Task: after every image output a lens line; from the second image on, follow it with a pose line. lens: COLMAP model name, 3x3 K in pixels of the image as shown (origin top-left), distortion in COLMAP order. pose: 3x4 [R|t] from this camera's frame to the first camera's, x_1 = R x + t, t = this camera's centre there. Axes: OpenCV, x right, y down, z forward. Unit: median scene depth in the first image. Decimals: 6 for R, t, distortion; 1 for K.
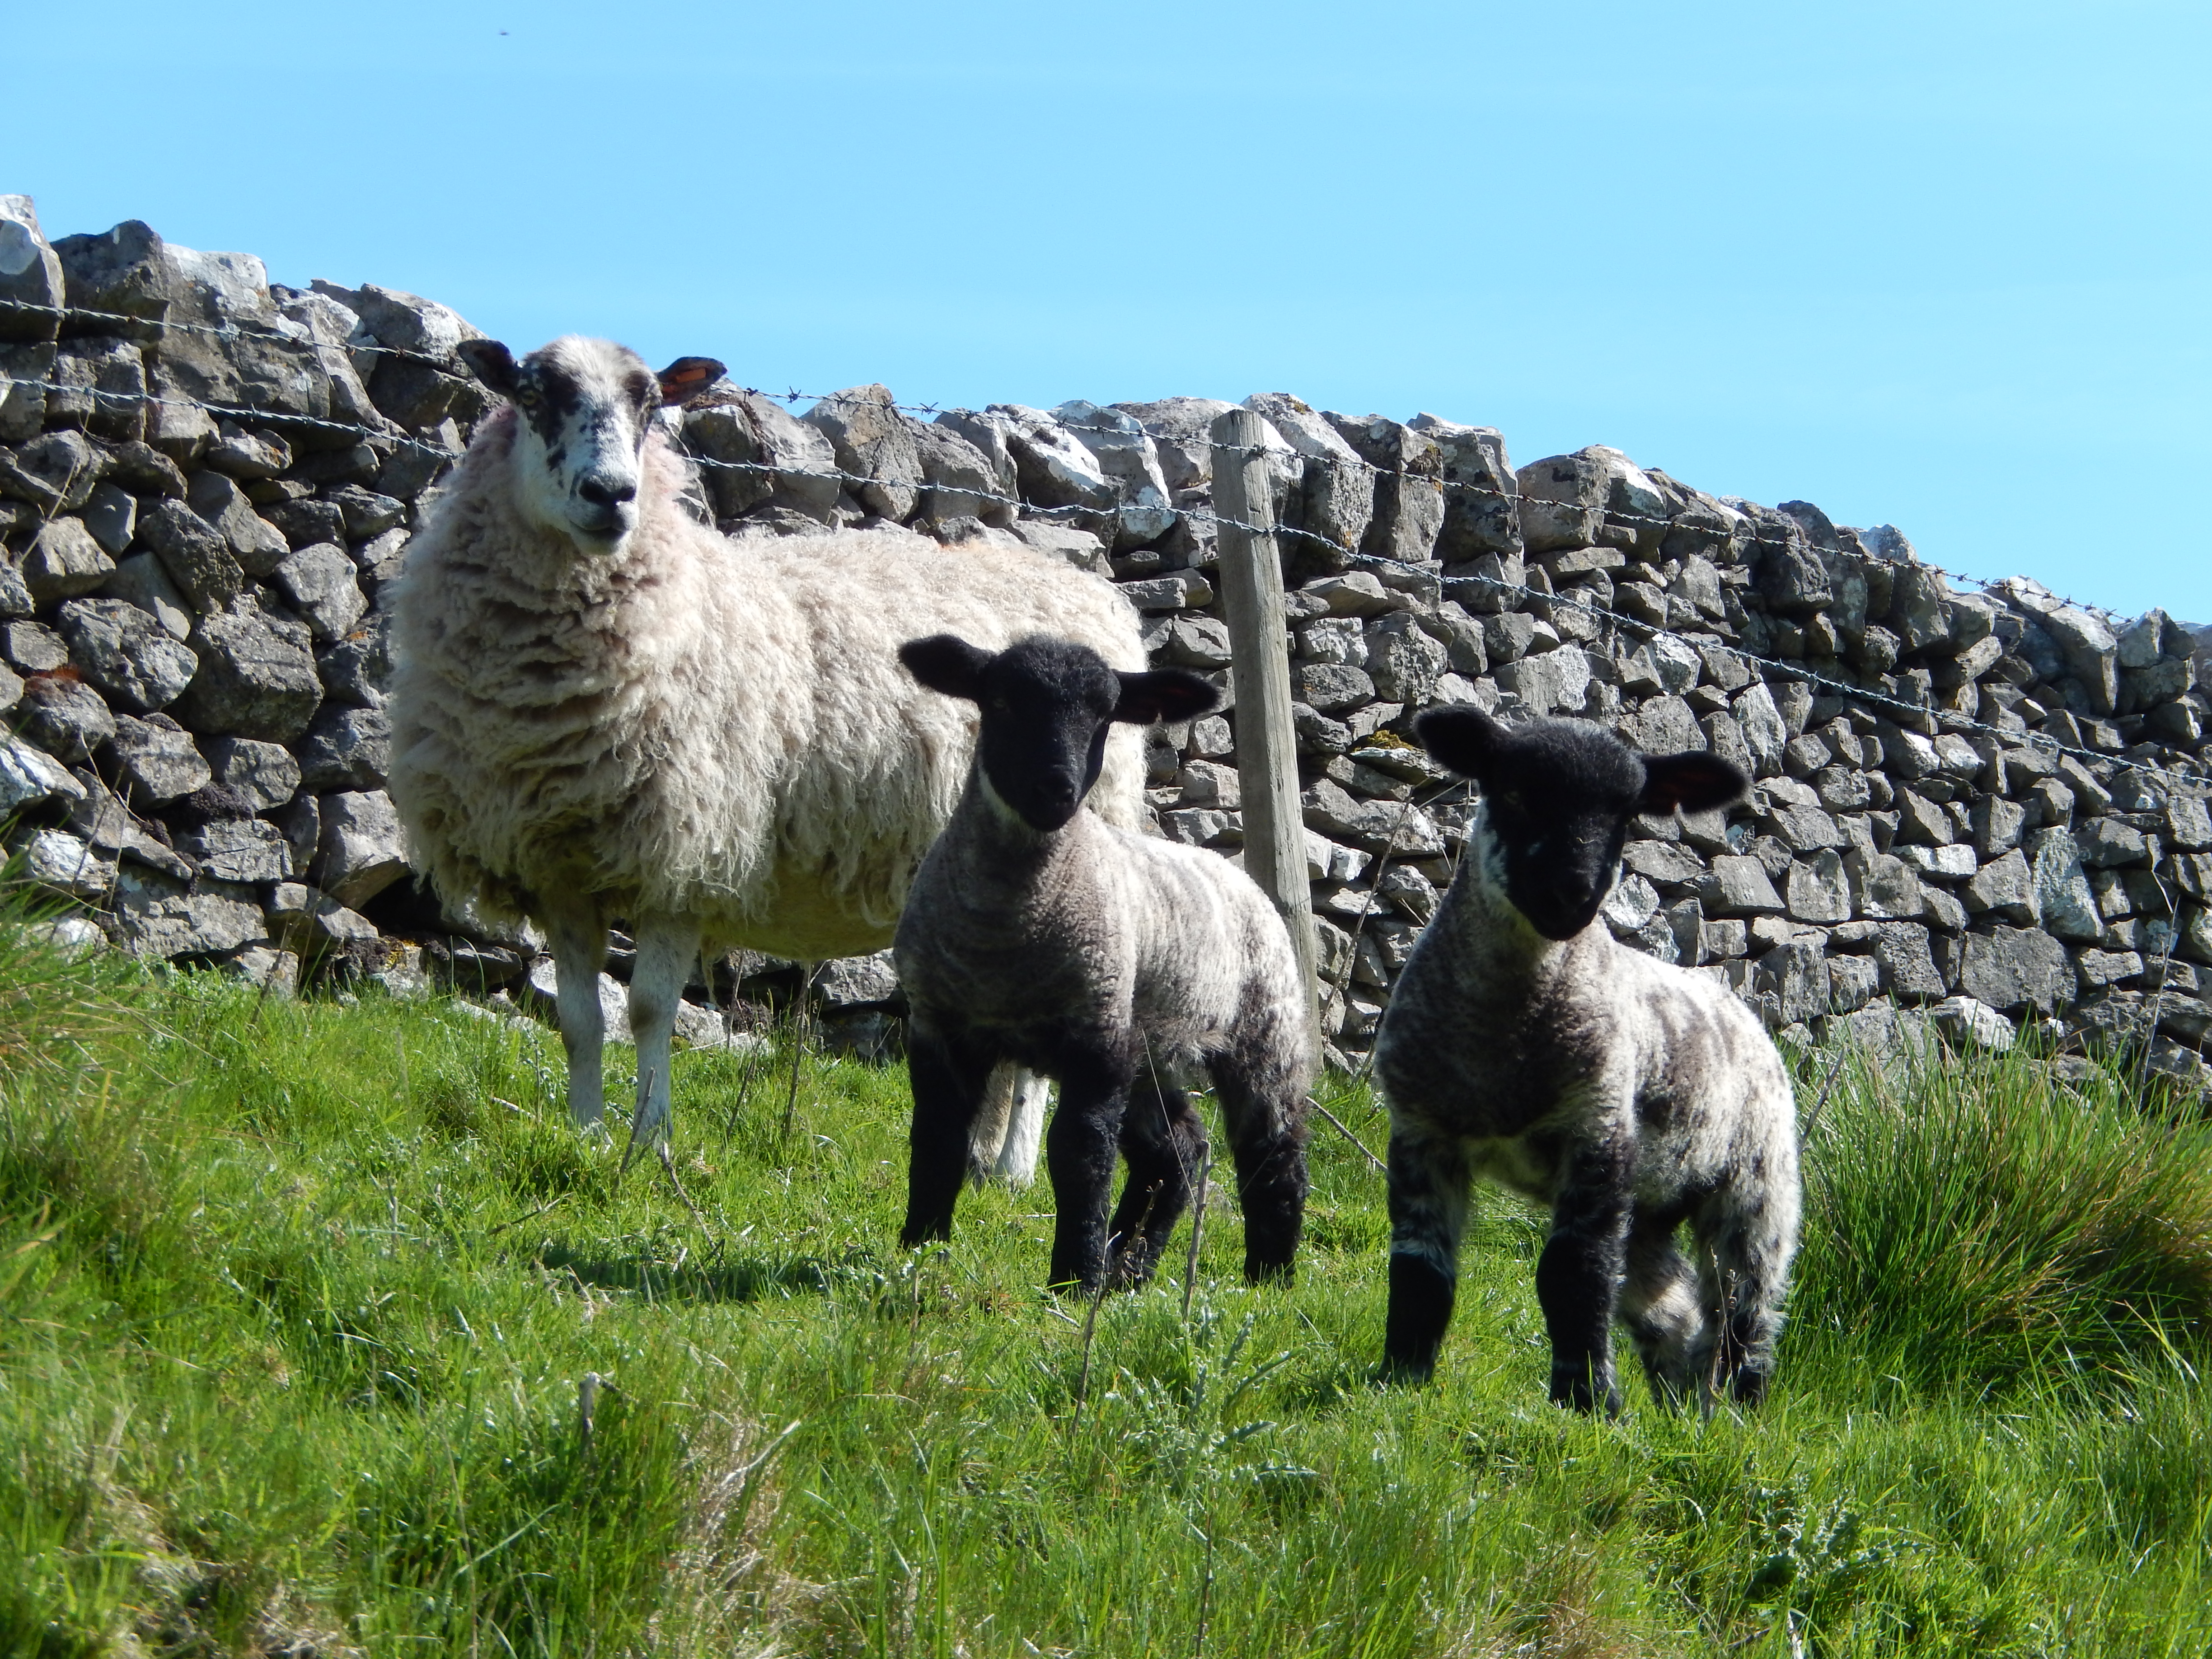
lens RADIAL K [[7315.2, 0, 1148.9], [0, 7315.2, 828.3], [0, 0, 1]] dist [-0.124885, 0.873081]
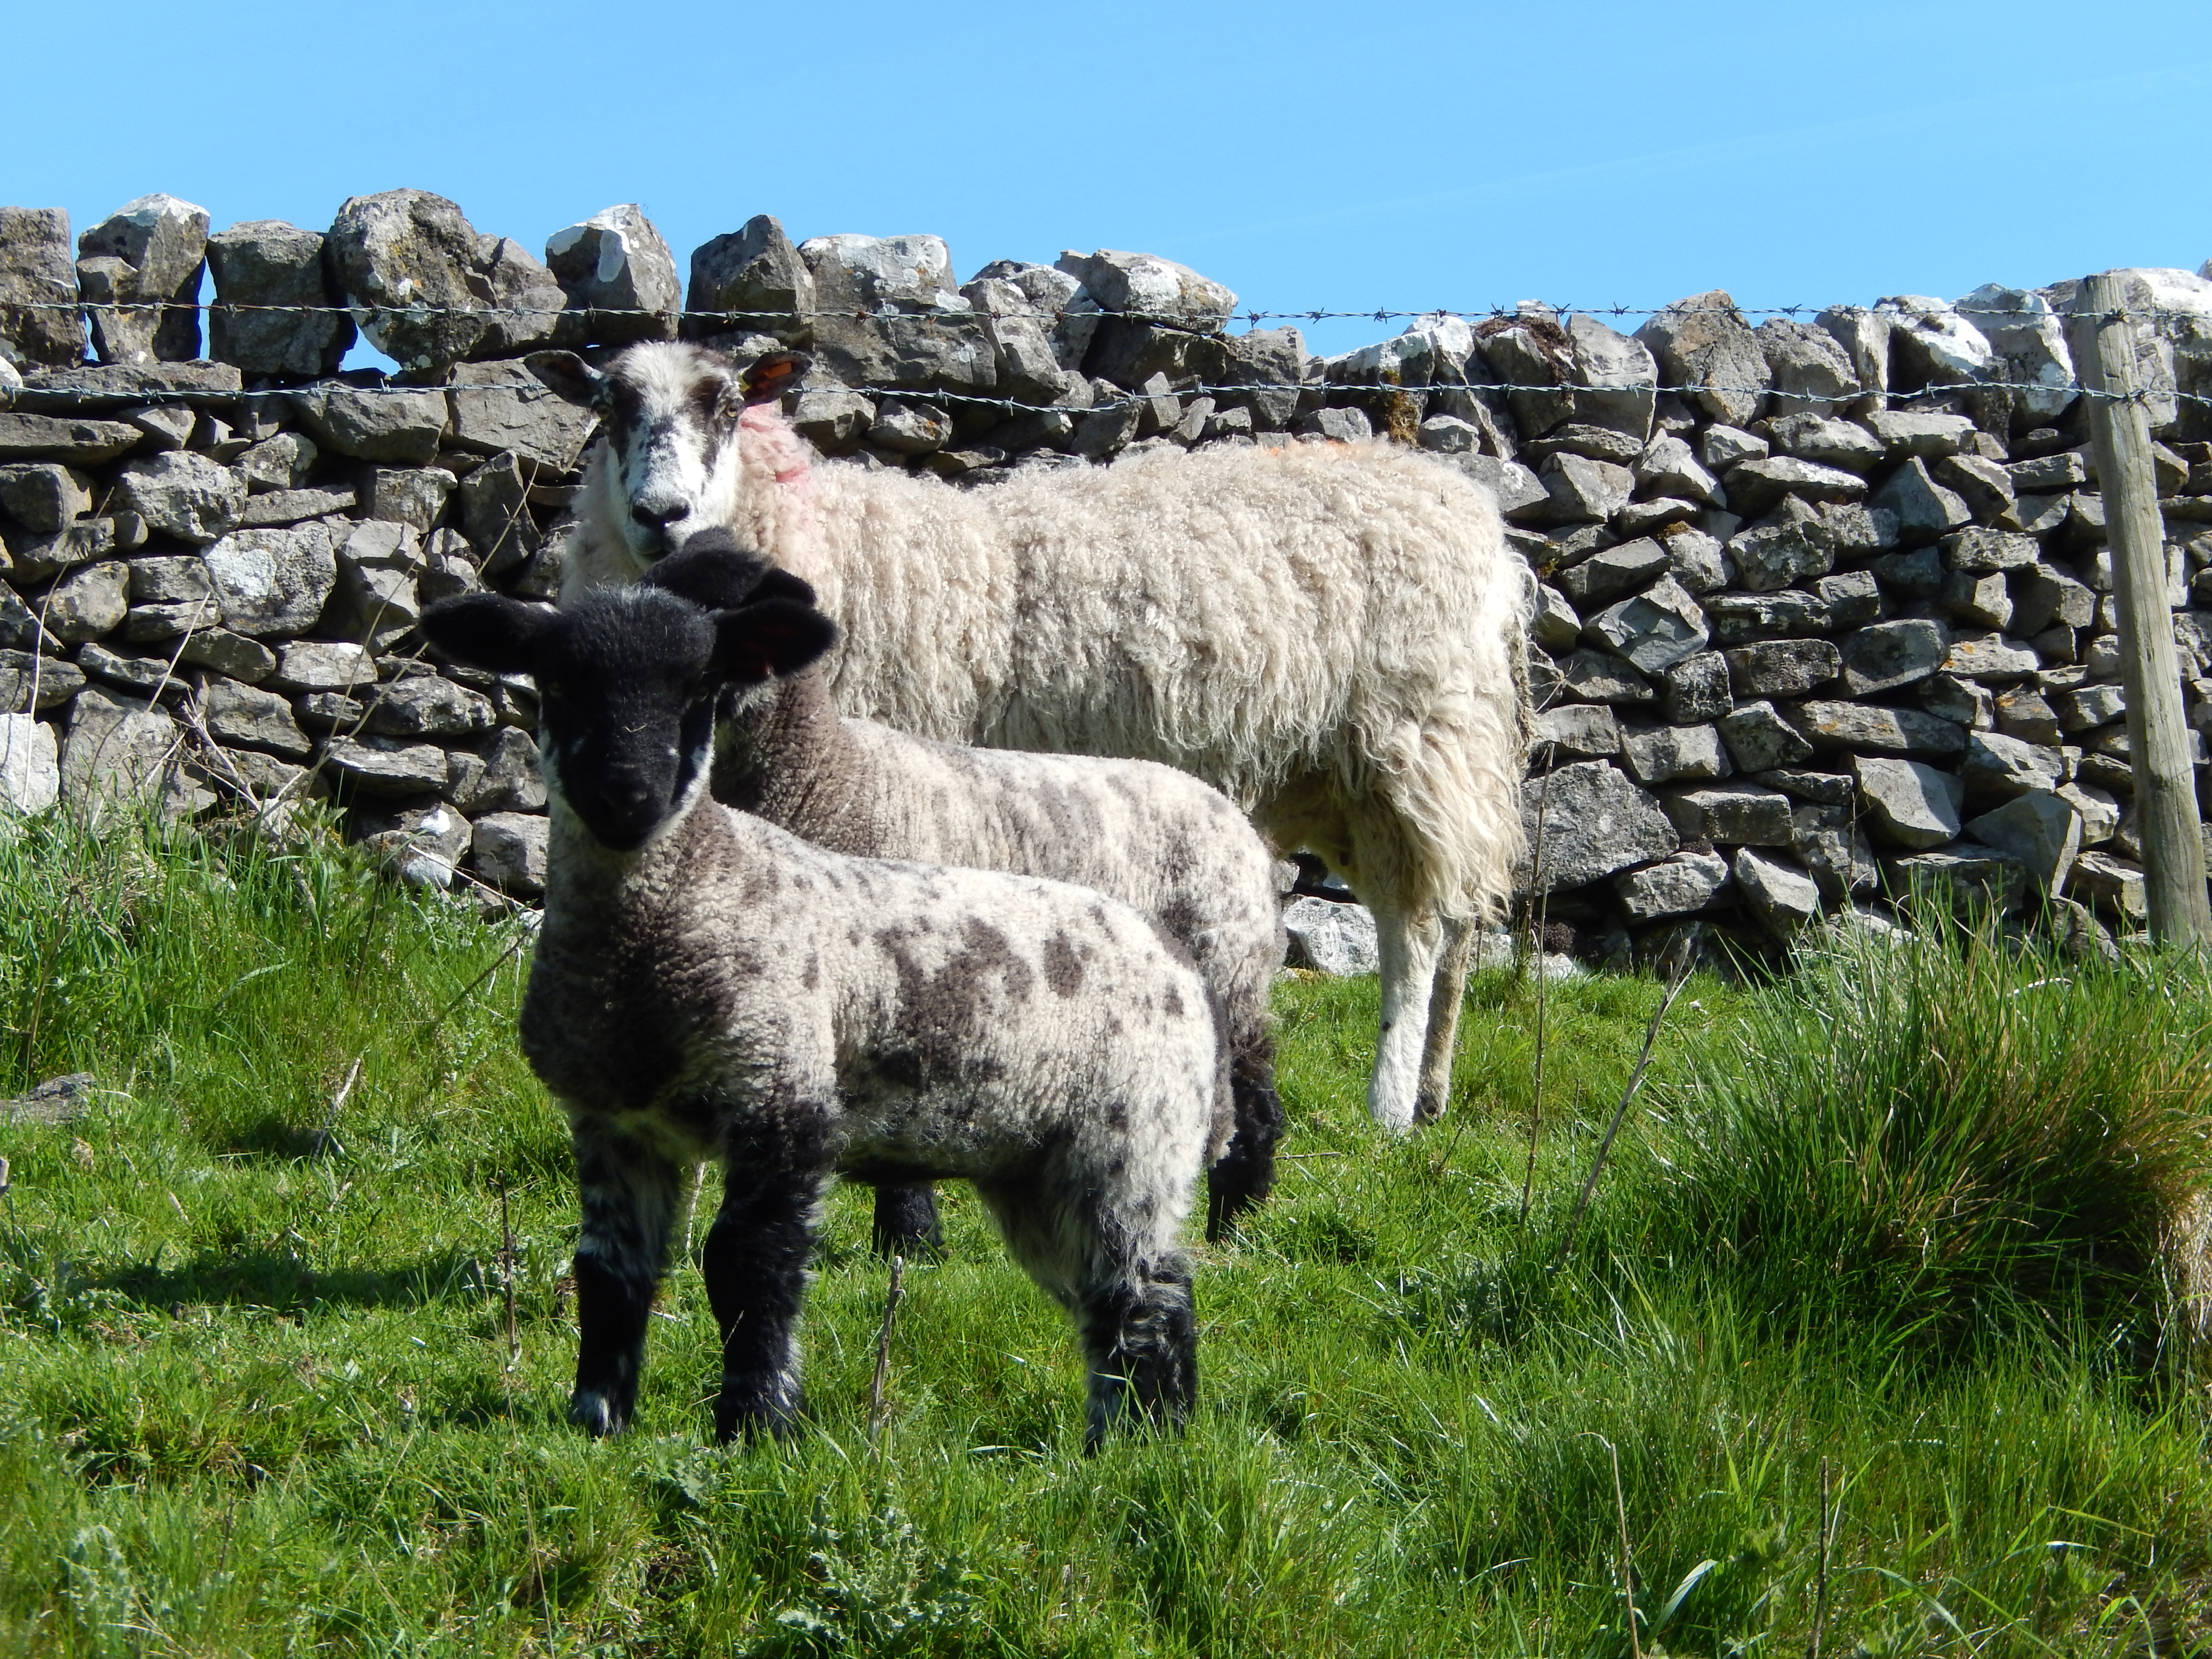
lens RADIAL K [[6012.6, 0, 1104.1], [0, 6012.6, 755.0], [0, 0, 1]] dist [0.005533, -1.377394]
pose [[0.910874, -0.081373, -0.404583, 0.234147], [0.081398, 0.996534, -0.017170, 0.010683], [0.404578, -0.017292, 0.914340, 0.234900]]
